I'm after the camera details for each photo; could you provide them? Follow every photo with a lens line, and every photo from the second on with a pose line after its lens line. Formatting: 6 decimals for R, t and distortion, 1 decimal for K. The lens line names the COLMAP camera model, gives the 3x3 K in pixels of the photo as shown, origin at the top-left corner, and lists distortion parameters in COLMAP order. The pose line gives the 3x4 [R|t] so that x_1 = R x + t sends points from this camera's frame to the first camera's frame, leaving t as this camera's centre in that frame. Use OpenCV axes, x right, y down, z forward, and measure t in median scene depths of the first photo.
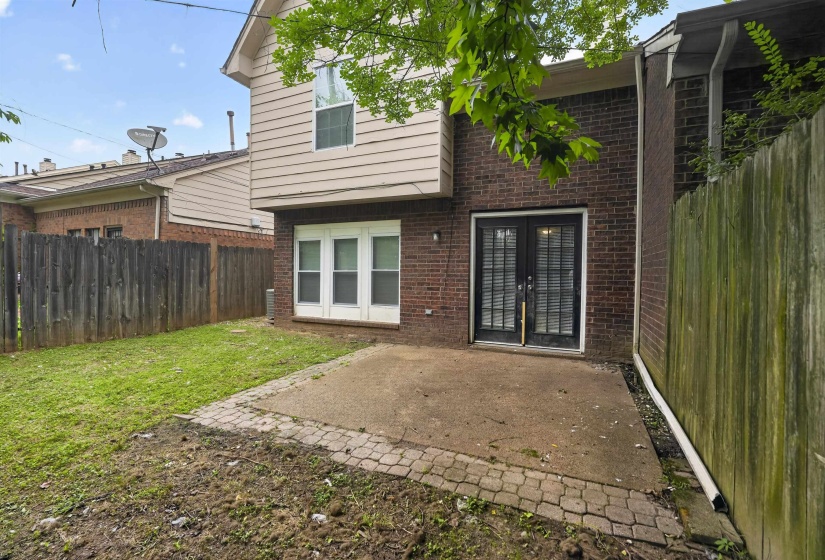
lens RADIAL K [[377.1, 0, 405.9], [0, 377.1, 277.6], [0, 0, 1]] dist [-0.019895, 0.002542]
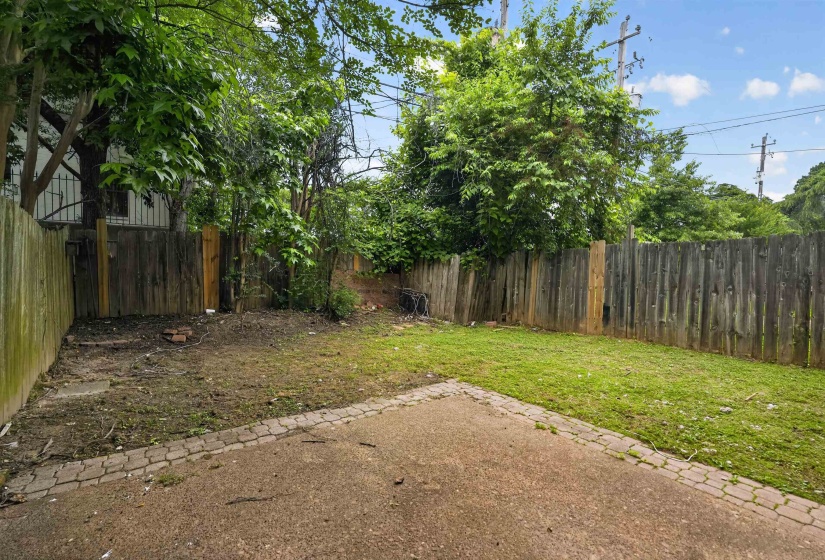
lens RADIAL K [[377.1, 0, 417.3], [0, 377.1, 278.9], [0, 0, 1]] dist [-0.019895, 0.002542]
pose [[-0.470746, 0.009663, -0.882216, 0.350891], [-0.032668, 0.999063, 0.028375, -0.014885], [0.881664, 0.042177, -0.469989, 0.807895]]
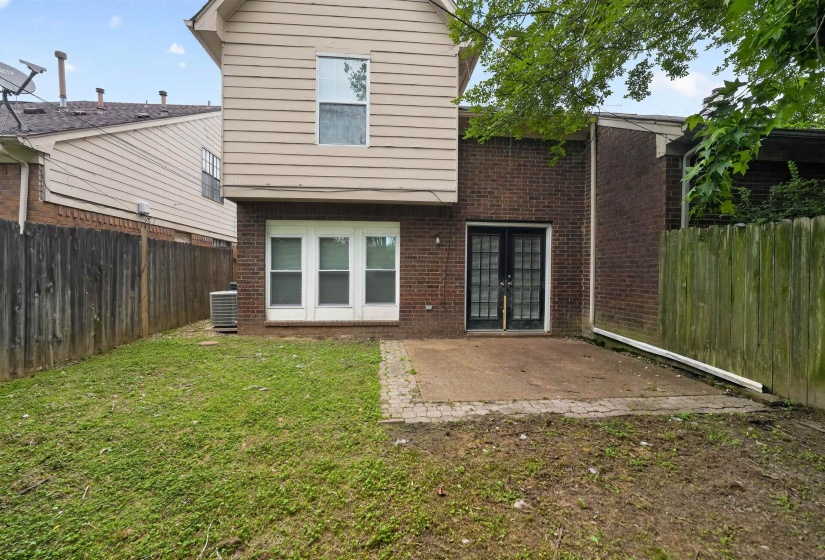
lens RADIAL K [[377.1, 0, 415.1], [0, 377.1, 277.5], [0, 0, 1]] dist [-0.019895, 0.002542]
pose [[0.866056, -0.009960, 0.499848, -0.550744], [0.007930, 0.999949, 0.006186, -0.004973], [-0.499884, -0.001394, 0.866091, 0.063405]]
